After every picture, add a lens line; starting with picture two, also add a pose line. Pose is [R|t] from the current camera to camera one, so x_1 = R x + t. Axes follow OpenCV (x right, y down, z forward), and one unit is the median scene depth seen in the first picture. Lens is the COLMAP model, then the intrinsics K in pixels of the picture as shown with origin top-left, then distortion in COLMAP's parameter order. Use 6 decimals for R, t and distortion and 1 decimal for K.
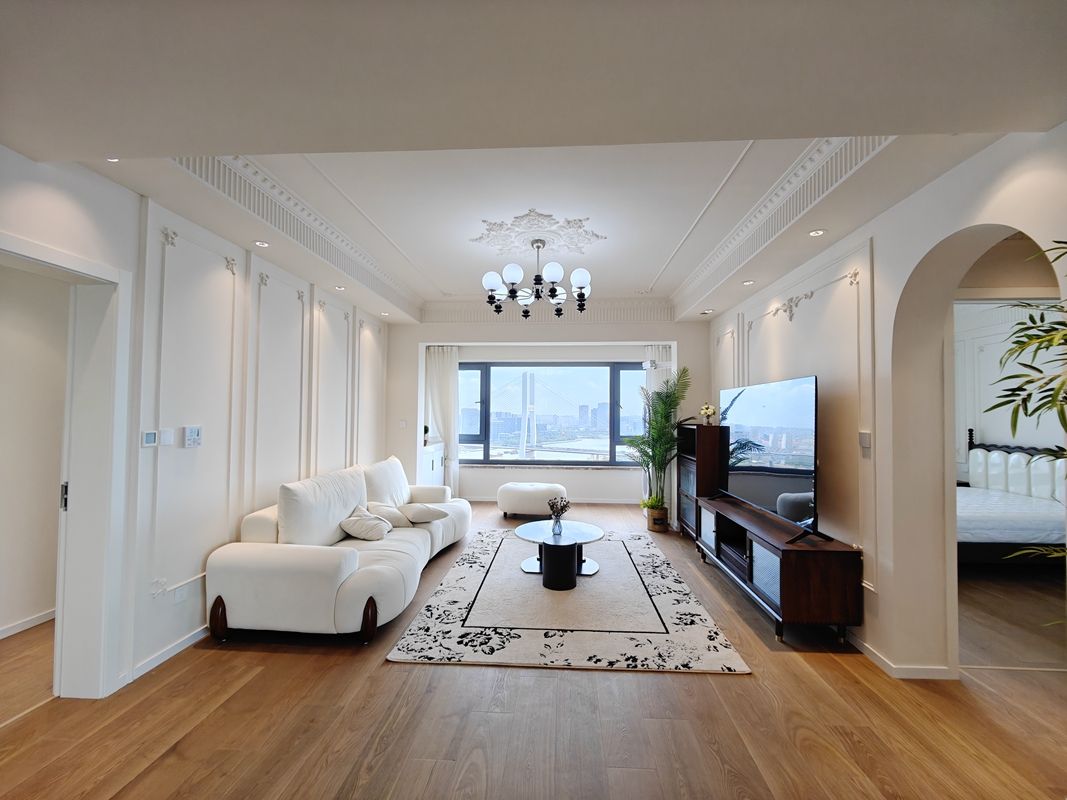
lens RADIAL K [[464.4, 0, 534.7], [0, 464.4, 401.5], [0, 0, 1]] dist [-0.003180, -0.000386]
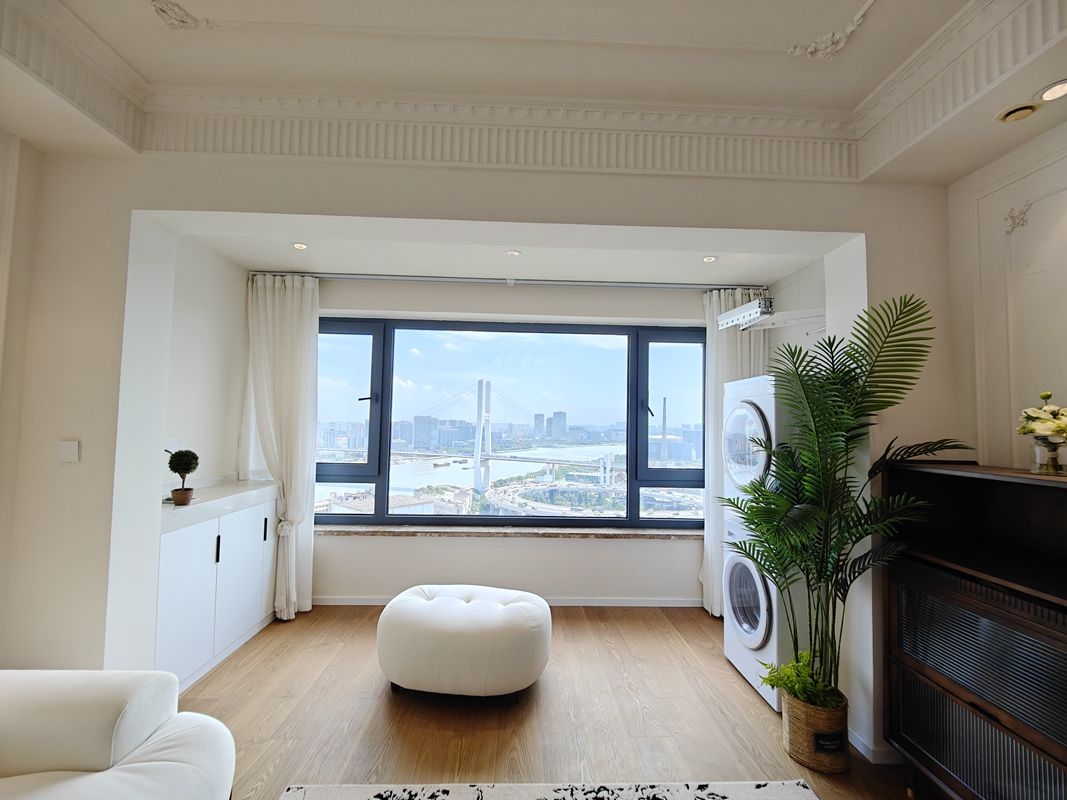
lens RADIAL K [[464.4, 0, 558.6], [0, 464.4, 405.8], [0, 0, 1]] dist [-0.003180, -0.000386]
pose [[0.989110, 0.019116, 0.145932, 0.004722], [-0.017715, 0.999784, -0.010889, 0.005607], [-0.146108, 0.008185, 0.989235, 0.240436]]
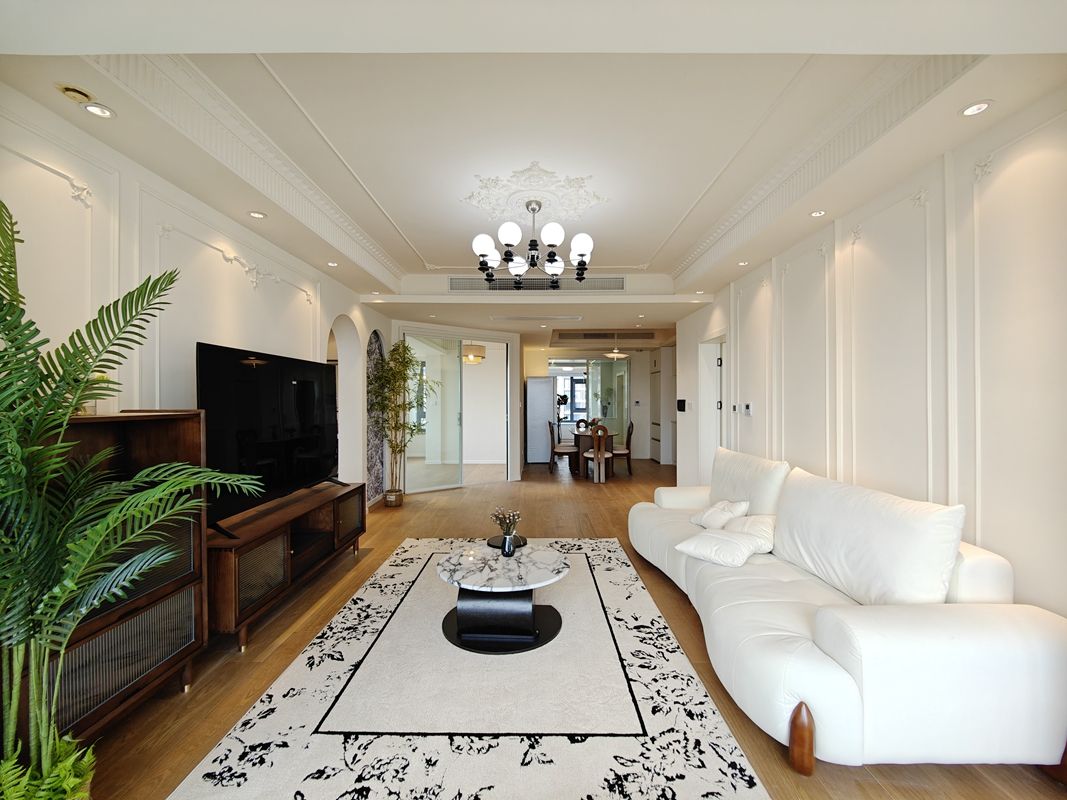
lens RADIAL K [[464.4, 0, 533.3], [0, 464.4, 400.0], [0, 0, 1]] dist [-0.003180, -0.000386]
pose [[-0.998660, -0.004639, -0.051535, 0.075874], [-0.003226, 0.999617, -0.027475, 0.098988], [0.051643, -0.027272, -0.998293, 2.772133]]
